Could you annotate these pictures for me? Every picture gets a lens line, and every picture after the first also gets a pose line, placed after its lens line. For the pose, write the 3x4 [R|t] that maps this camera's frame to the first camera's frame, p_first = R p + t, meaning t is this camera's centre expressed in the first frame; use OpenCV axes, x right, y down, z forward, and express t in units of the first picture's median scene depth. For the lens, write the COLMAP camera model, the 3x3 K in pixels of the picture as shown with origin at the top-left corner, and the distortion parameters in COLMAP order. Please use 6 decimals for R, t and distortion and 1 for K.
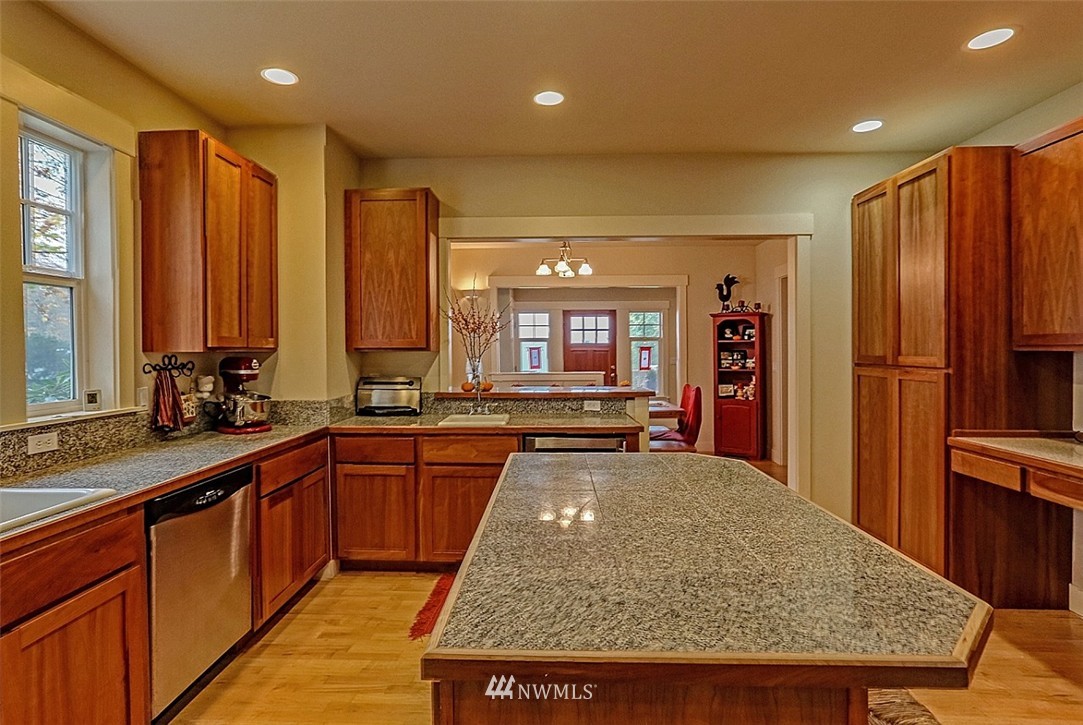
lens RADIAL K [[530.7, 0, 540.2], [0, 530.7, 354.1], [0, 0, 1]] dist [-0.030905, 0.020655]
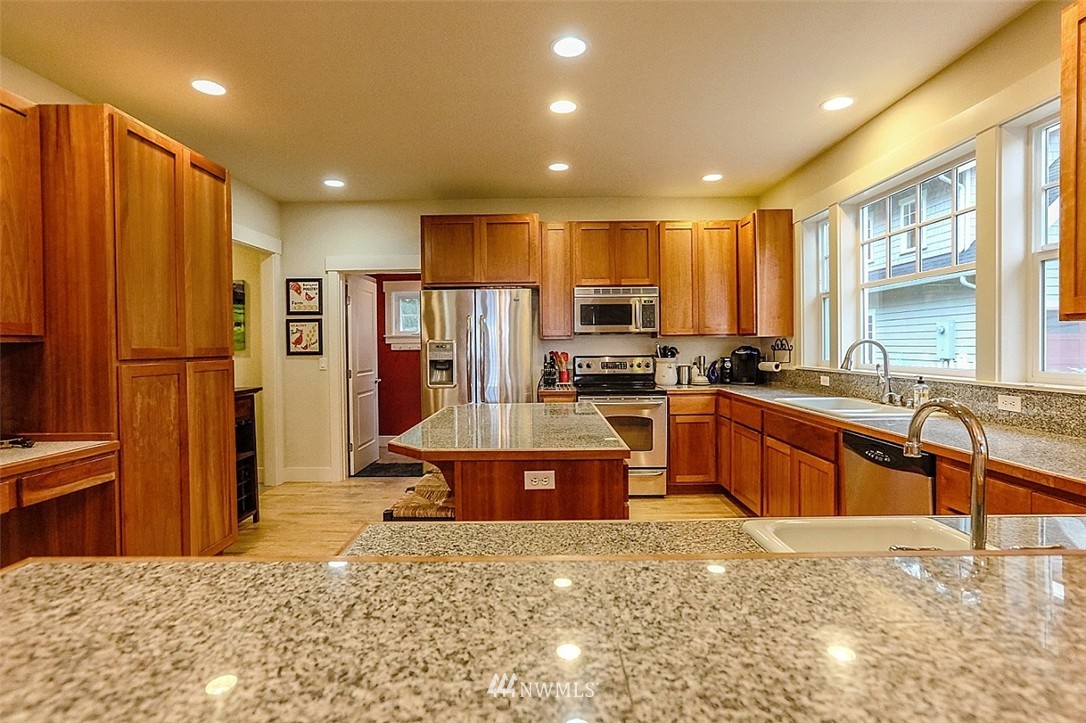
lens RADIAL K [[532.2, 0, 541.7], [0, 532.2, 353.1], [0, 0, 1]] dist [-0.030905, 0.020655]
pose [[-0.999784, 0.016851, -0.012136, 0.061274], [0.016577, 0.999613, 0.022348, 0.008280], [0.012508, 0.022142, -0.999677, 1.245799]]
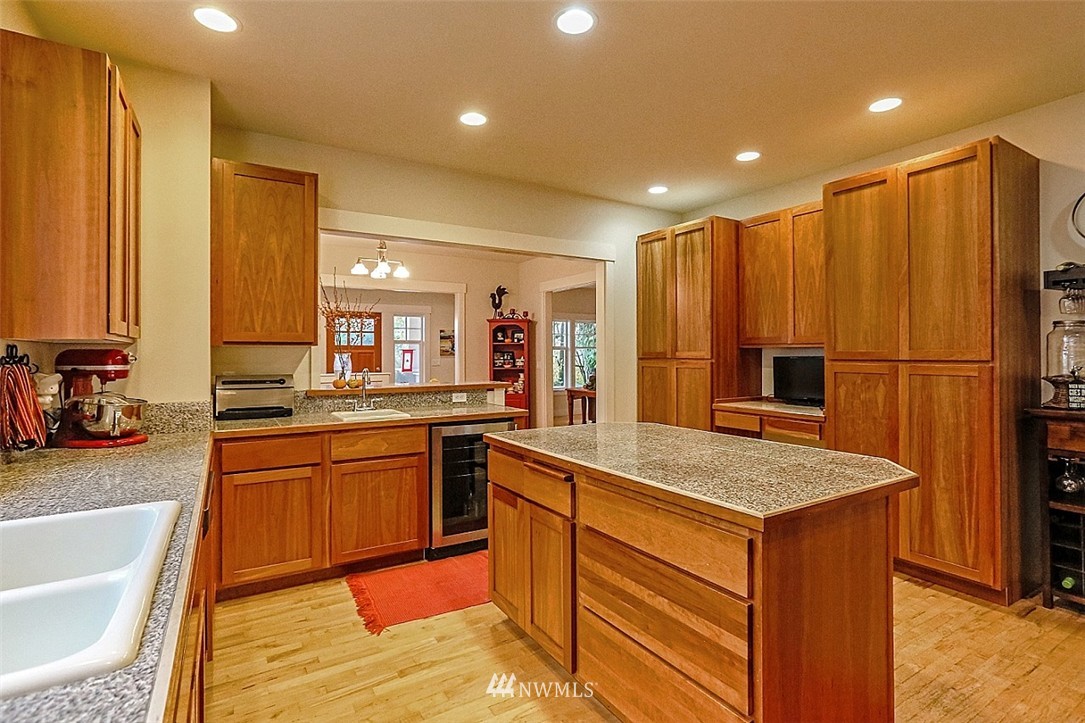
lens RADIAL K [[518.0, 0, 538.6], [0, 518.0, 349.3], [0, 0, 1]] dist [-0.040760, 0.038630]
pose [[0.841066, 0.005874, 0.540900, -0.373028], [0.005436, 0.999799, -0.019309, 0.020666], [-0.540905, 0.019180, 0.840865, 0.009267]]
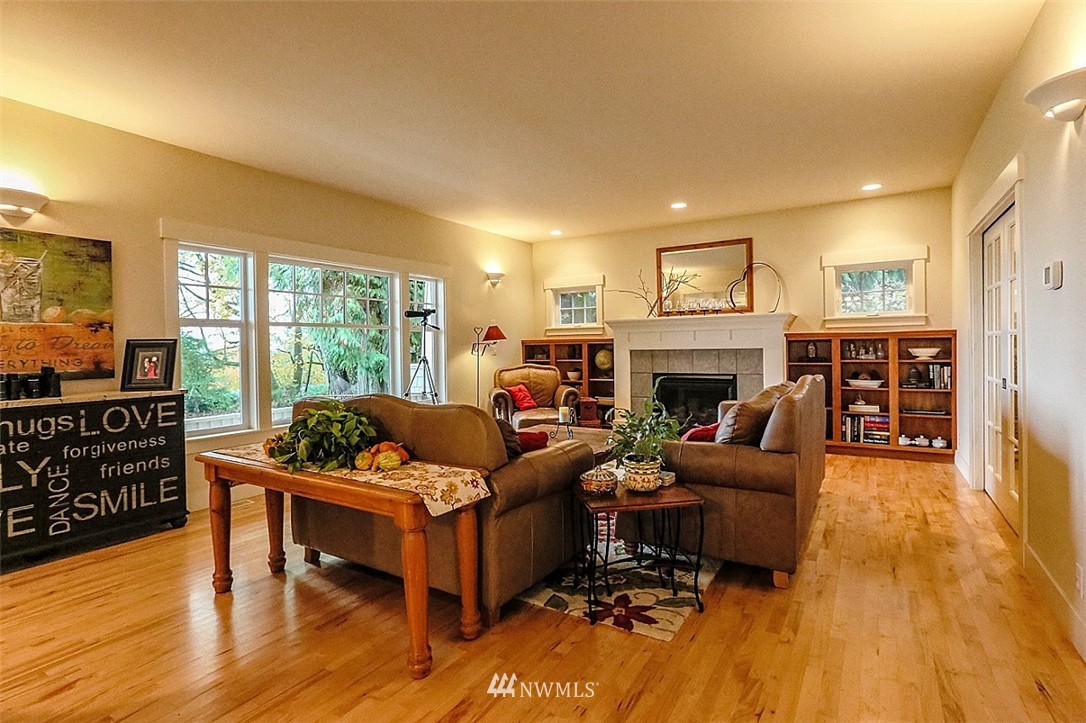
lens RADIAL K [[532.2, 0, 541.7], [0, 532.2, 353.1], [0, 0, 1]] dist [-0.030905, 0.020655]
pose [[0.508590, -0.015578, 0.860868, 0.802375], [0.021474, 0.999755, 0.005405, 0.030843], [-0.860741, 0.015738, 0.508800, 1.389898]]
